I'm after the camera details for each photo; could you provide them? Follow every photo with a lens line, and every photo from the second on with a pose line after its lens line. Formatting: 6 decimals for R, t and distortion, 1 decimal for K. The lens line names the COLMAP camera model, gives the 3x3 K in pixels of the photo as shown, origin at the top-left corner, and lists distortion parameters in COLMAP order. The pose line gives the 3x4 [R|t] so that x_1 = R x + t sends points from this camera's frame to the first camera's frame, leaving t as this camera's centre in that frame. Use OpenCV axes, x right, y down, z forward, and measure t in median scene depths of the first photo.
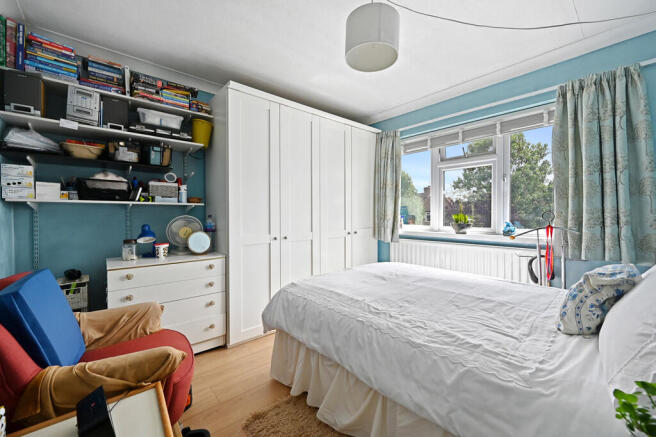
lens RADIAL K [[263.7, 0, 324.2], [0, 263.7, 216.6], [0, 0, 1]] dist [0.000287, 0.000096]
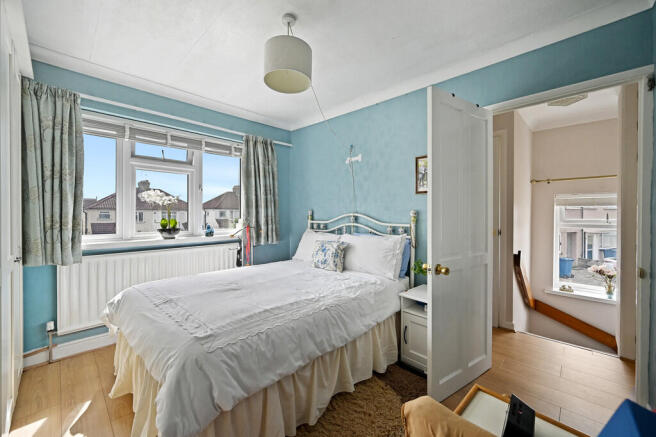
lens RADIAL K [[263.7, 0, 324.2], [0, 263.7, 216.6], [0, 0, 1]] dist [0.000287, 0.000096]
pose [[-0.086605, -0.012223, 0.996168, -0.653594], [0.009186, 0.999872, 0.013067, -0.033286], [-0.996200, 0.010282, -0.086481, 0.657268]]
